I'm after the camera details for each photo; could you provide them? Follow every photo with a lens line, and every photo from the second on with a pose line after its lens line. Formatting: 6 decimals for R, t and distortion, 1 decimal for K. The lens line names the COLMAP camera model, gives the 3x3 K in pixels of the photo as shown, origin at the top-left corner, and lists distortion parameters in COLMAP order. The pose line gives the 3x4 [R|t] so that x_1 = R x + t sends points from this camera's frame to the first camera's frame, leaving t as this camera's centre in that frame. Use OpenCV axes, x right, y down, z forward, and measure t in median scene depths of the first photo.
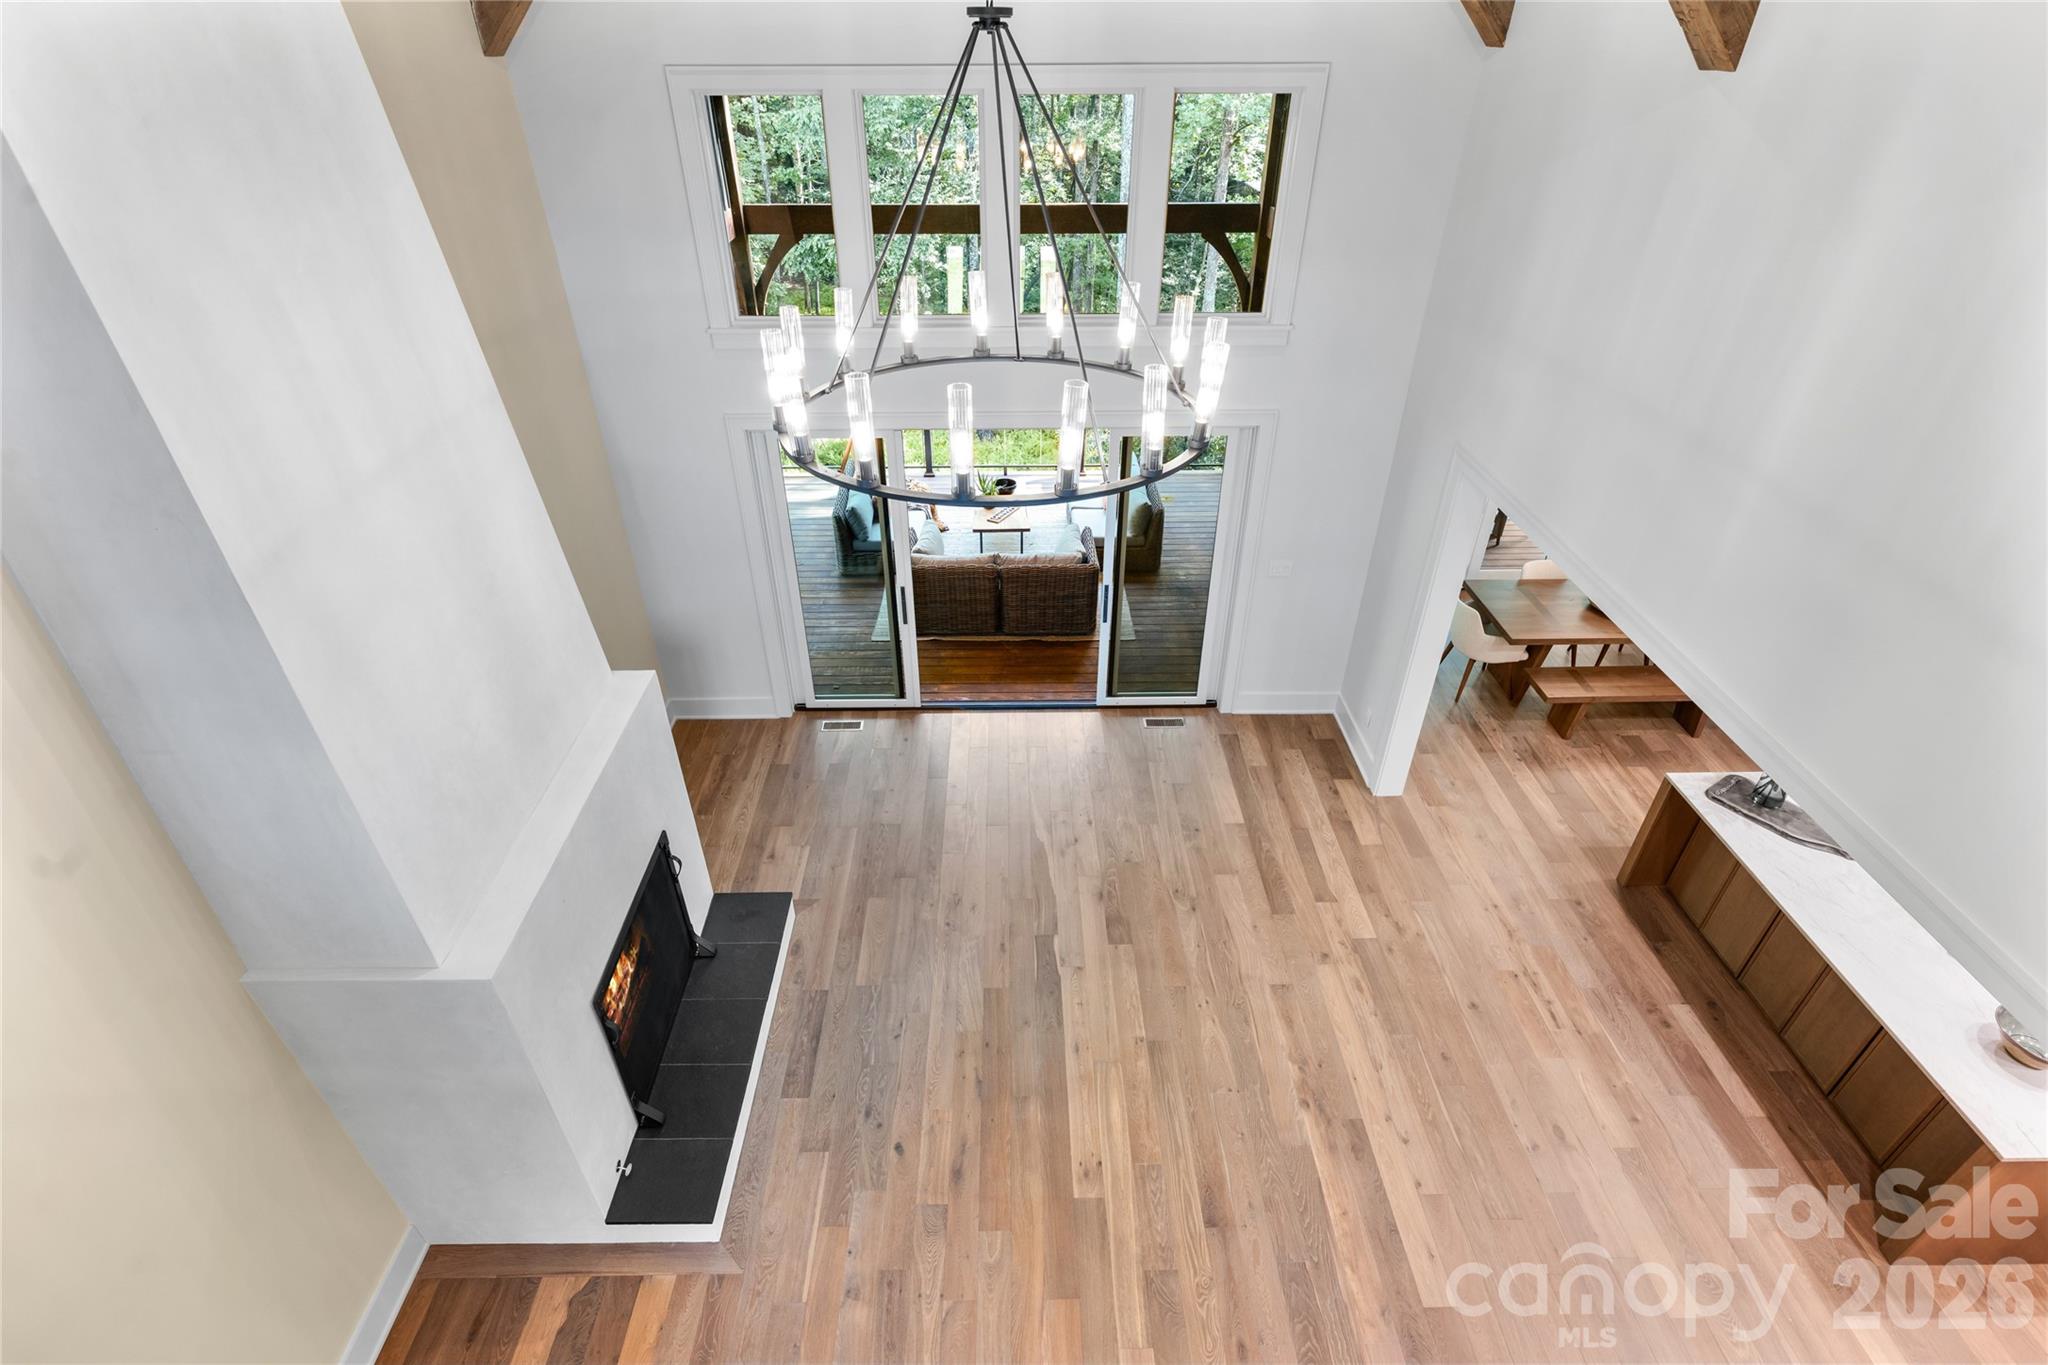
lens RADIAL K [[976.3, 0, 1024.3], [0, 976.3, 670.5], [0, 0, 1]] dist [-0.003765, 0.001979]
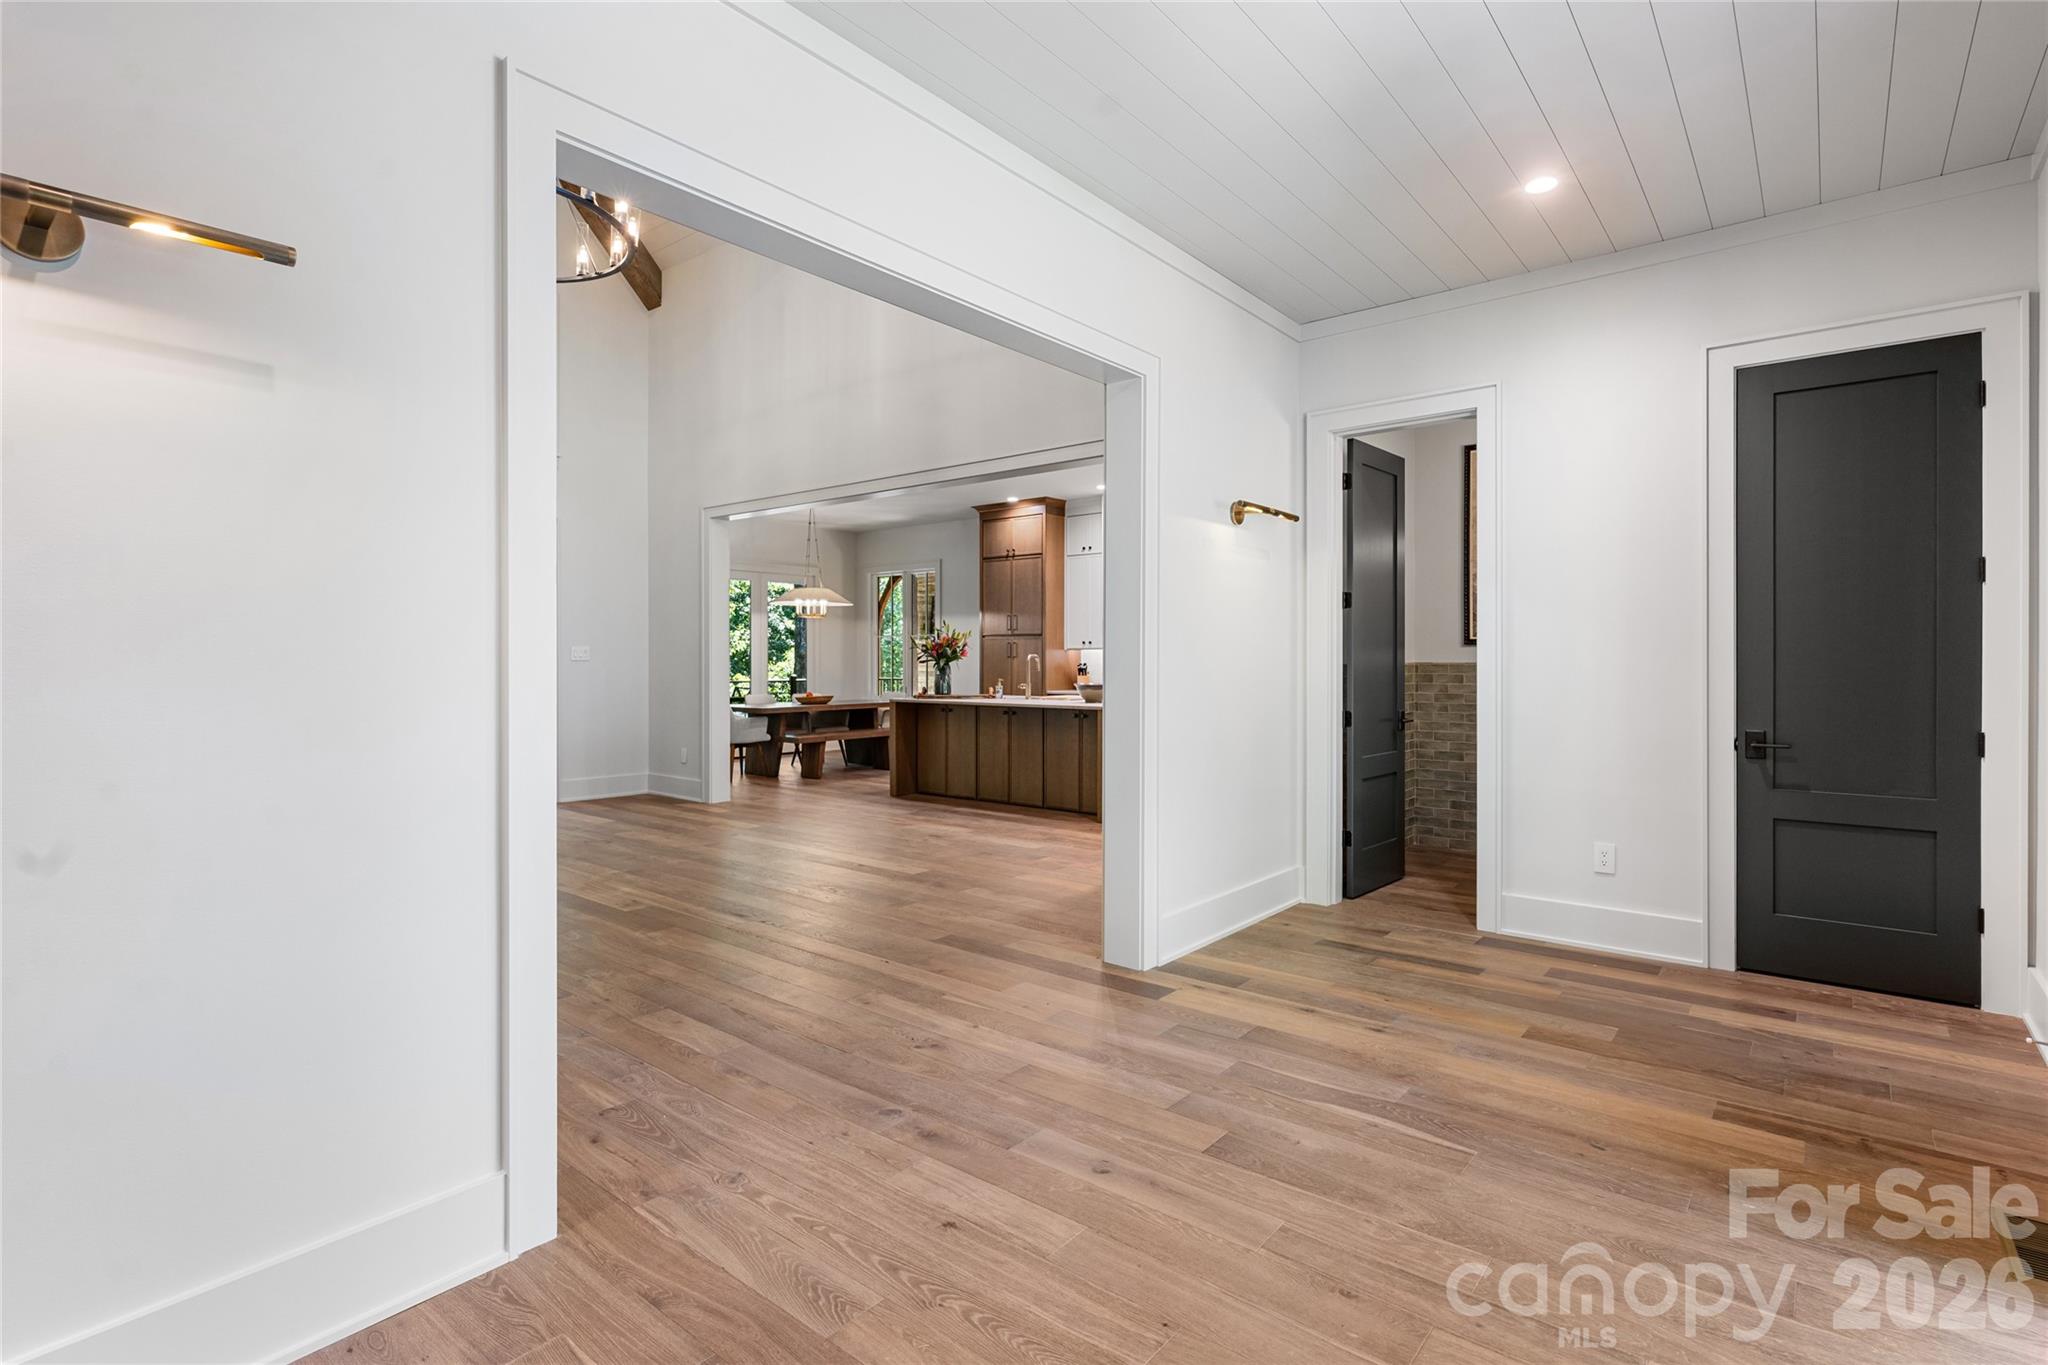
lens RADIAL K [[976.3, 0, 1014.1], [0, 976.3, 658.9], [0, 0, 1]] dist [-0.003765, 0.001979]
pose [[0.651028, -0.000764, 0.759053, -0.397822], [0.416949, 0.835984, -0.356769, 0.730390], [-0.634284, 0.548753, 0.544567, 0.019467]]
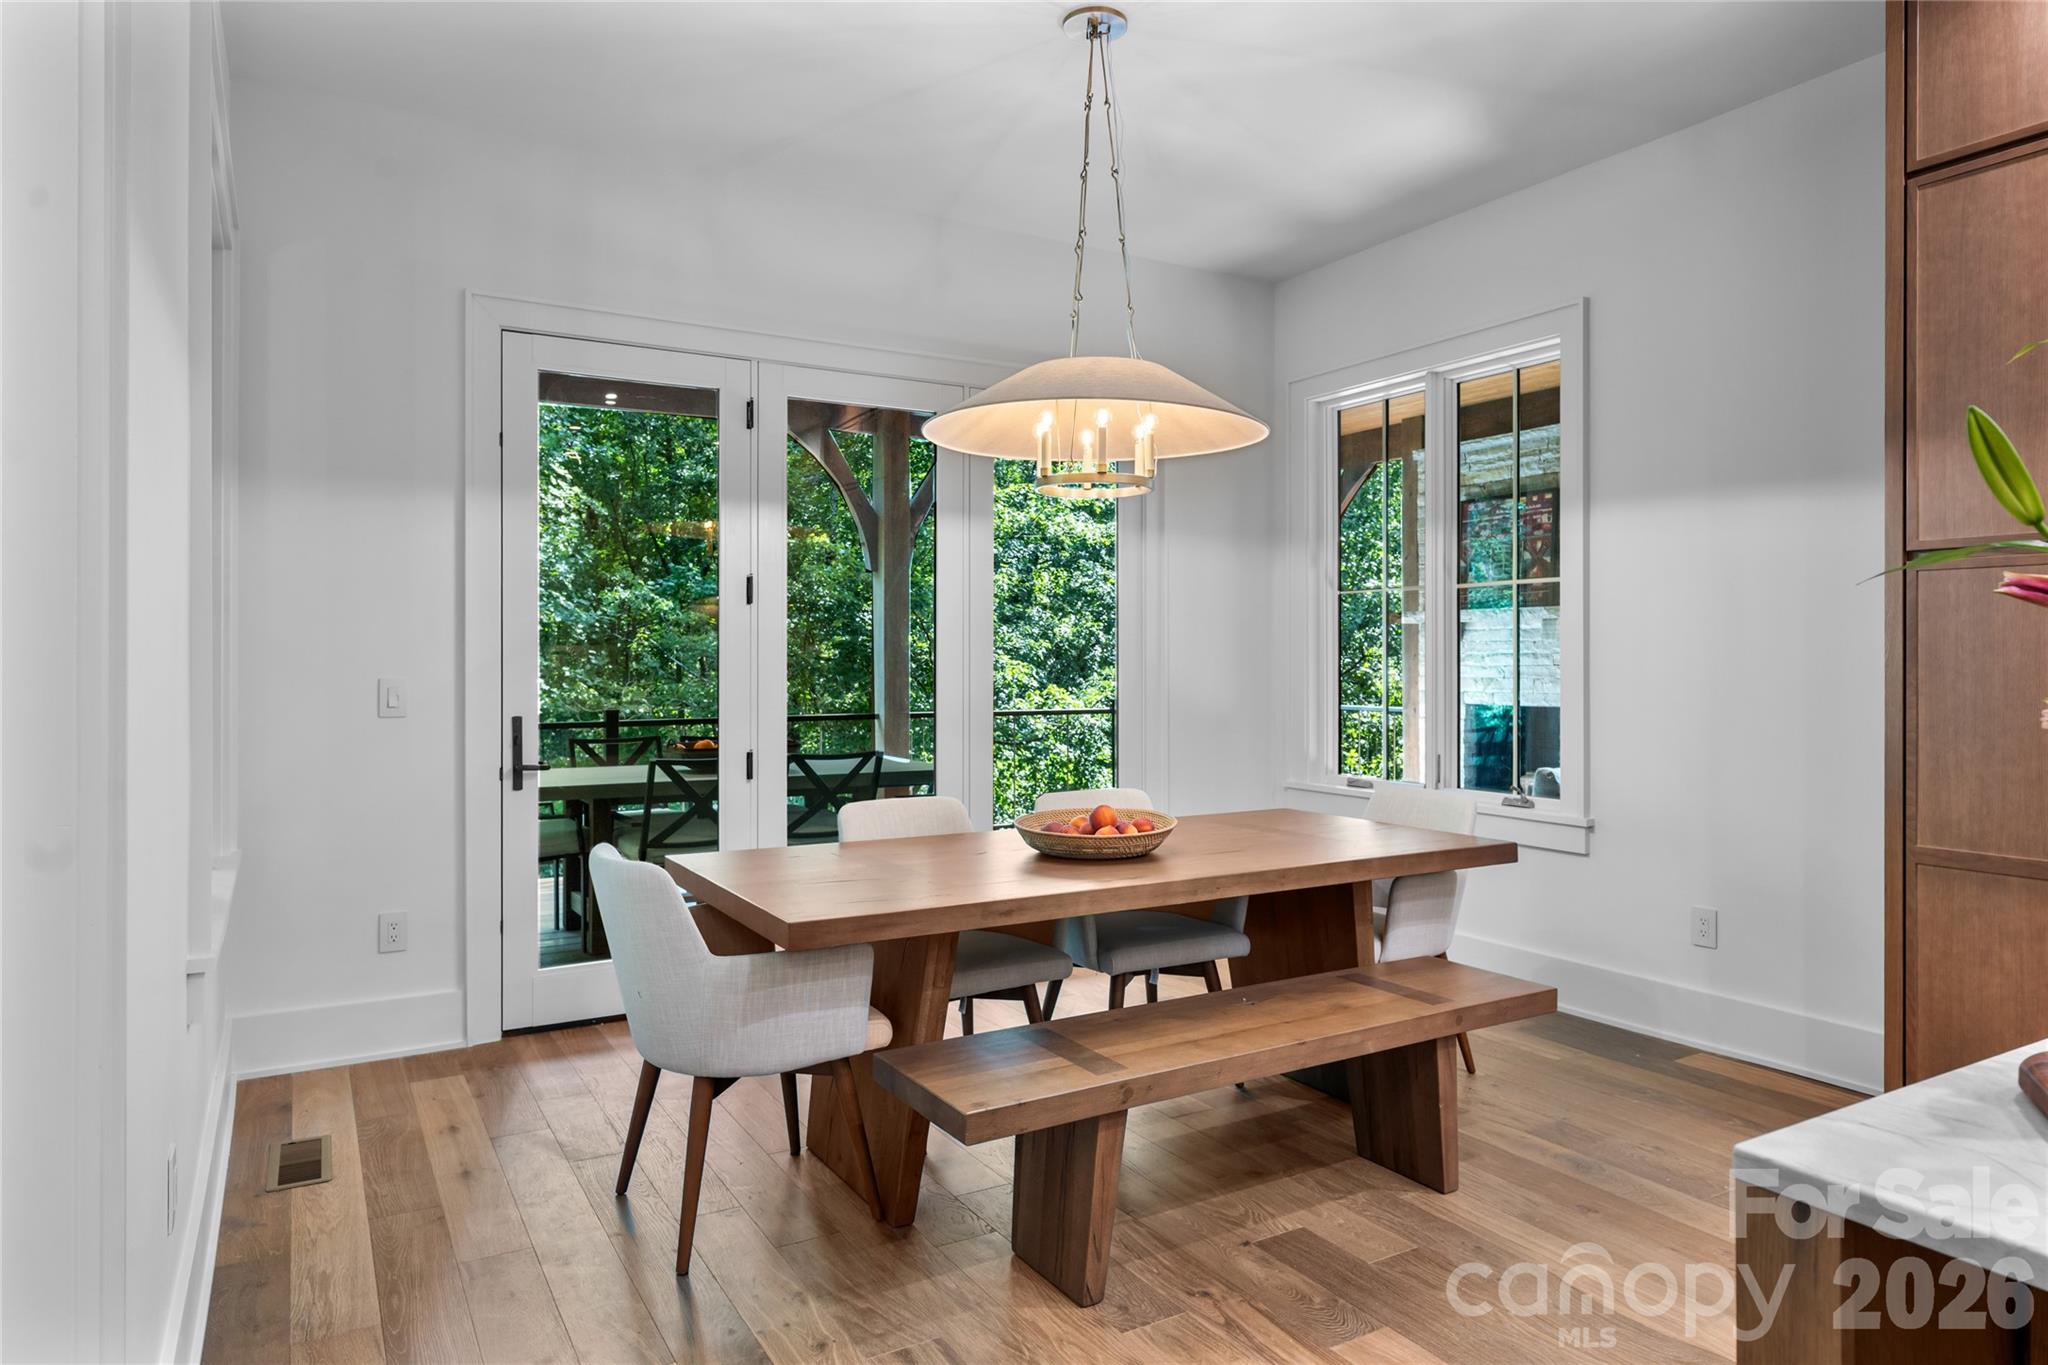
lens RADIAL K [[1250.4, 0, 1008.2], [0, 1250.4, 669.0], [0, 0, 1]] dist [-0.011052, 0.000415]
pose [[0.874553, -0.005042, 0.484903, 0.536335], [0.266601, 0.840267, -0.472096, 0.110459], [-0.405068, 0.542149, 0.736203, 0.959556]]
